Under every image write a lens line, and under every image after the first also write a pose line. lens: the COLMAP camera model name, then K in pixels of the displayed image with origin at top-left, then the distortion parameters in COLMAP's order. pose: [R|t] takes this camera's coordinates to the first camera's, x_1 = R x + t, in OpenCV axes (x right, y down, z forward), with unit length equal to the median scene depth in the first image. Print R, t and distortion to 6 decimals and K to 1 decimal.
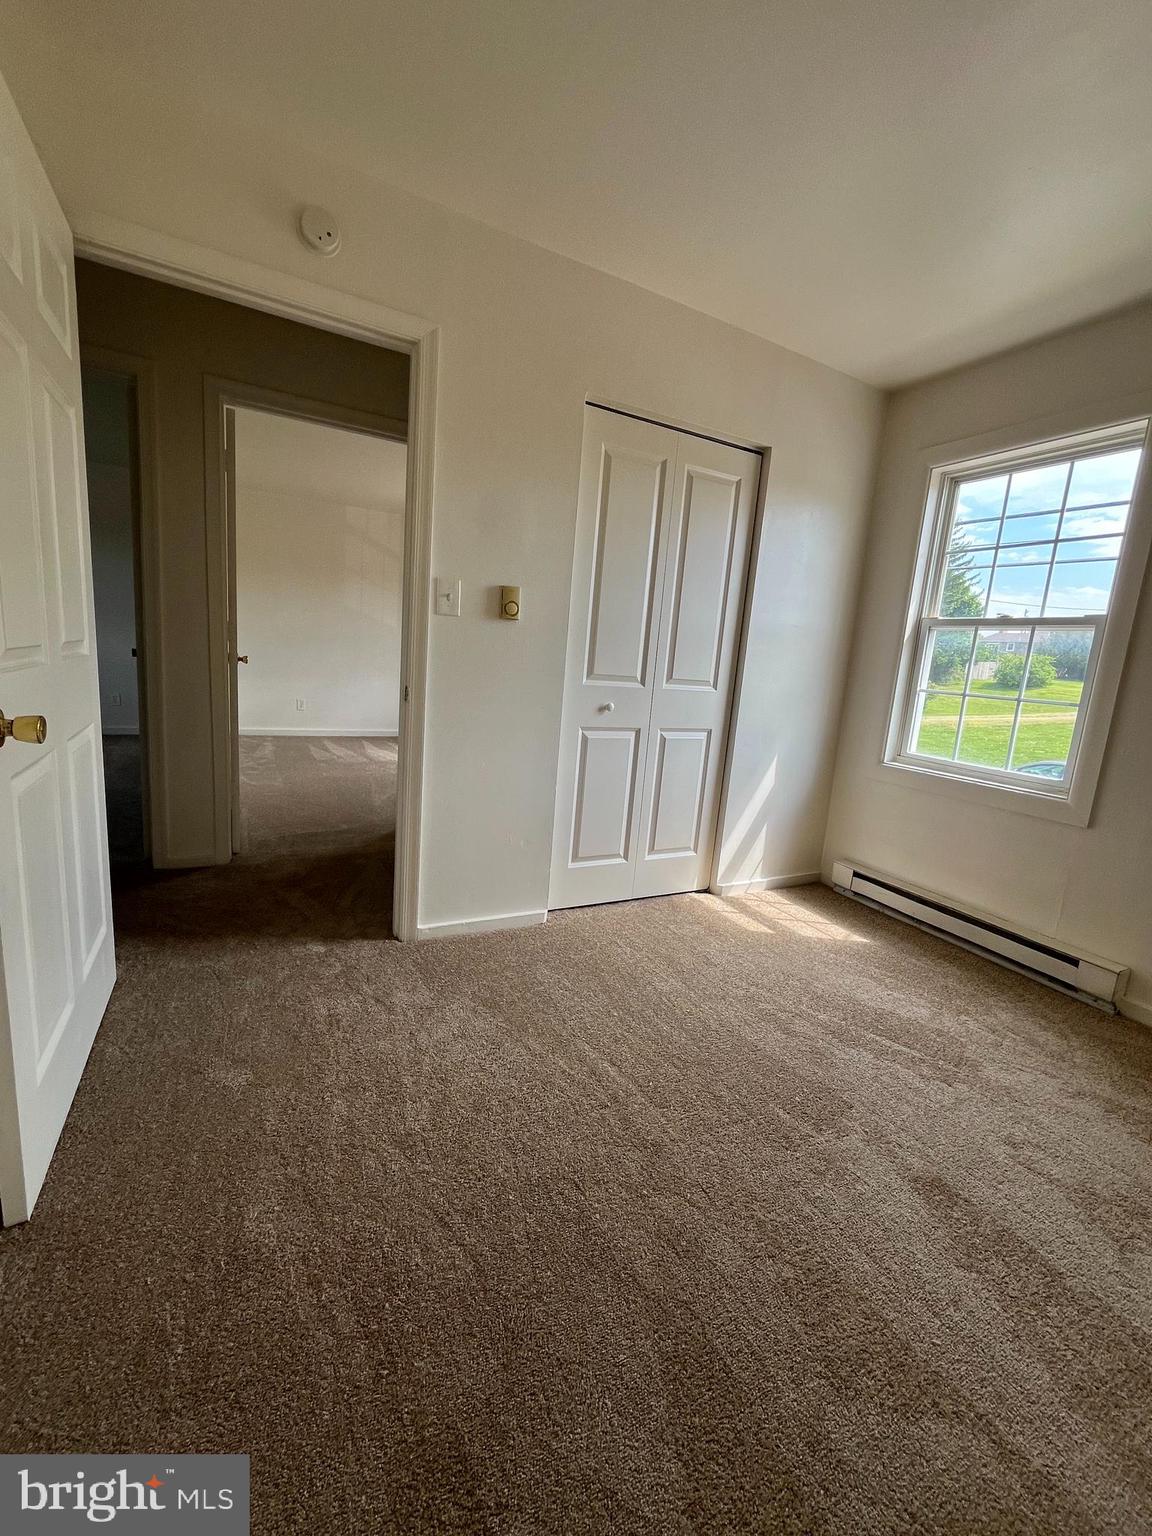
lens RADIAL K [[620.8, 0, 576.0], [0, 620.8, 768.0], [0, 0, 1]] dist [-0.001234, 0.000030]
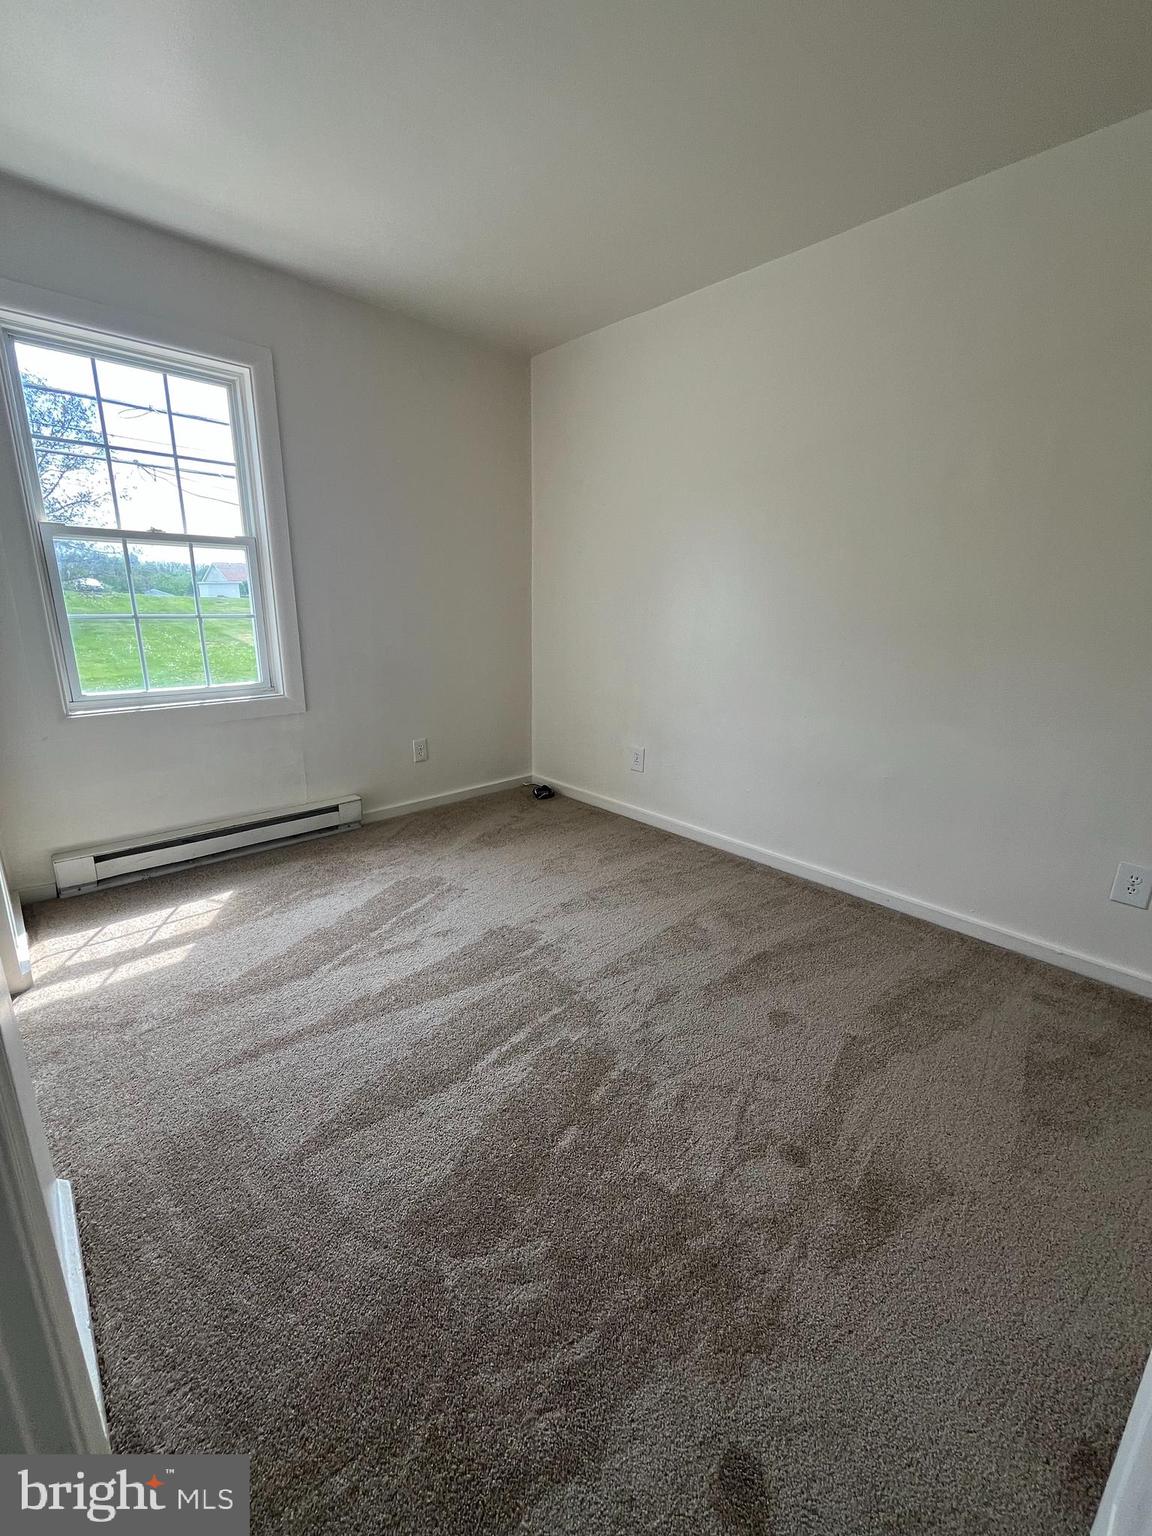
lens RADIAL K [[620.8, 0, 576.0], [0, 620.8, 768.0], [0, 0, 1]] dist [-0.001234, 0.000030]
pose [[-0.258022, -0.325758, 0.909564, -0.460141], [0.141296, 0.918596, 0.369075, -0.167153], [-0.955751, 0.223747, -0.190990, 0.637355]]
